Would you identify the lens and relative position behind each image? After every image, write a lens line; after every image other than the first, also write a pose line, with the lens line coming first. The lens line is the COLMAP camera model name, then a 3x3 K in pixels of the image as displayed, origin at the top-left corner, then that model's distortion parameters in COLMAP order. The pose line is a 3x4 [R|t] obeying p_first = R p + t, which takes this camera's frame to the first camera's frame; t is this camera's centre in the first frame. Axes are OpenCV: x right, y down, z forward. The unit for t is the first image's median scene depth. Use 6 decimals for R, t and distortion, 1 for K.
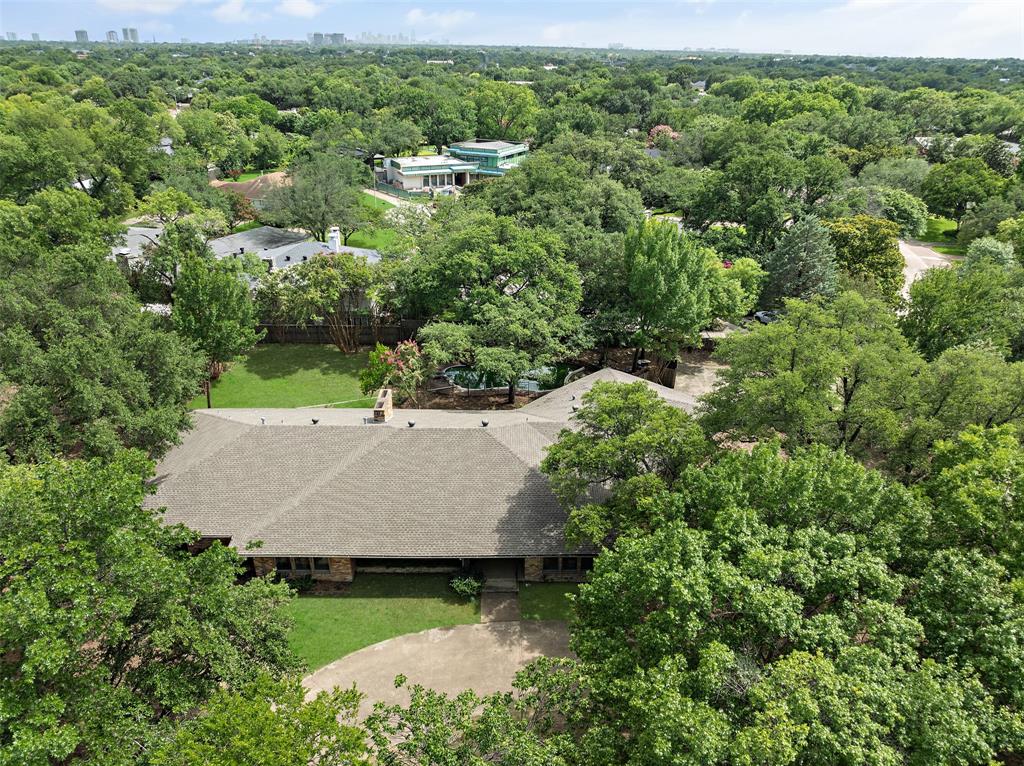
lens RADIAL K [[719.3, 0, 512.0], [0, 719.3, 383.0], [0, 0, 1]] dist [-0.033707, 0.002260]
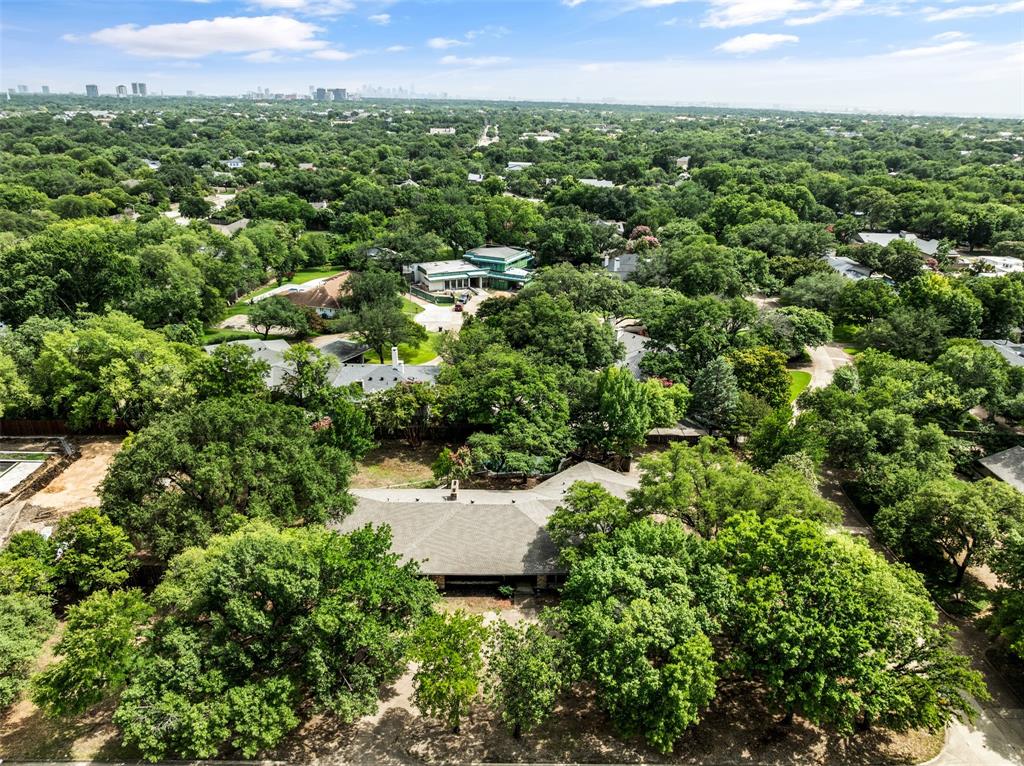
lens RADIAL K [[713.7, 0, 512.0], [0, 713.7, 383.0], [0, 0, 1]] dist [-0.005499, -0.046891]
pose [[0.999978, 0.003160, 0.005845, -0.041117], [-0.002784, 0.997989, -0.063325, -0.096455], [-0.006033, 0.063307, 0.997976, -0.609163]]
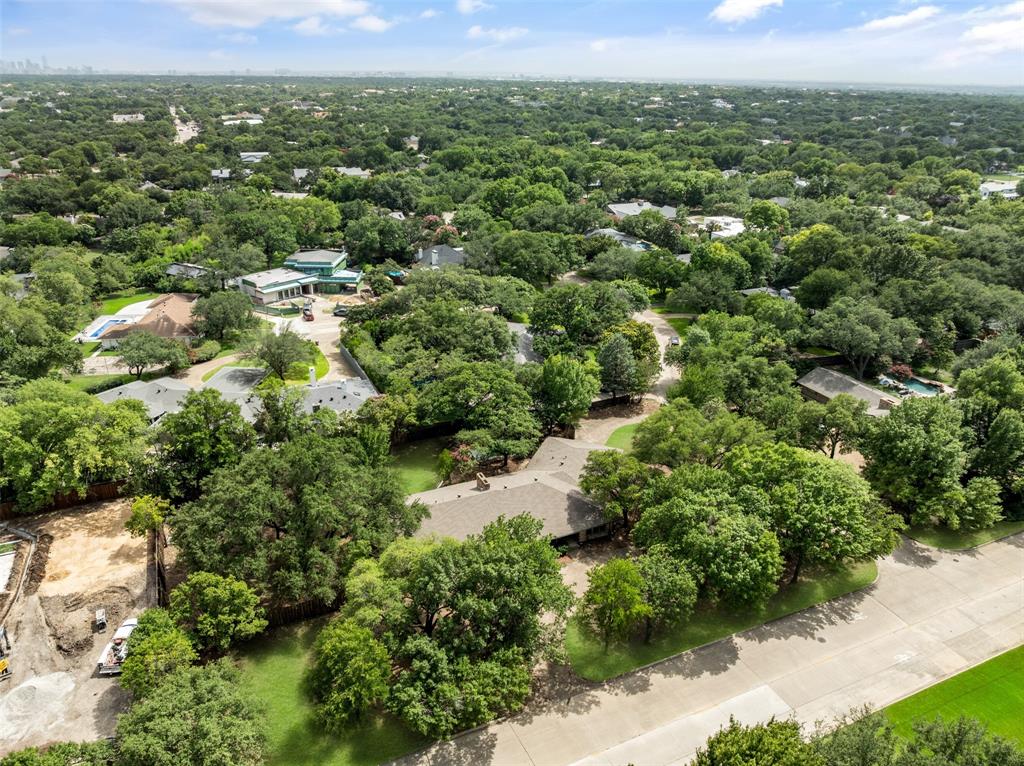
lens RADIAL K [[719.3, 0, 512.0], [0, 719.3, 383.0], [0, 0, 1]] dist [-0.033707, 0.002260]
pose [[0.913988, -0.163515, 0.371333, -0.665247], [0.174613, 0.984630, 0.003788, -0.192809], [-0.366245, 0.061377, 0.928492, -0.767057]]
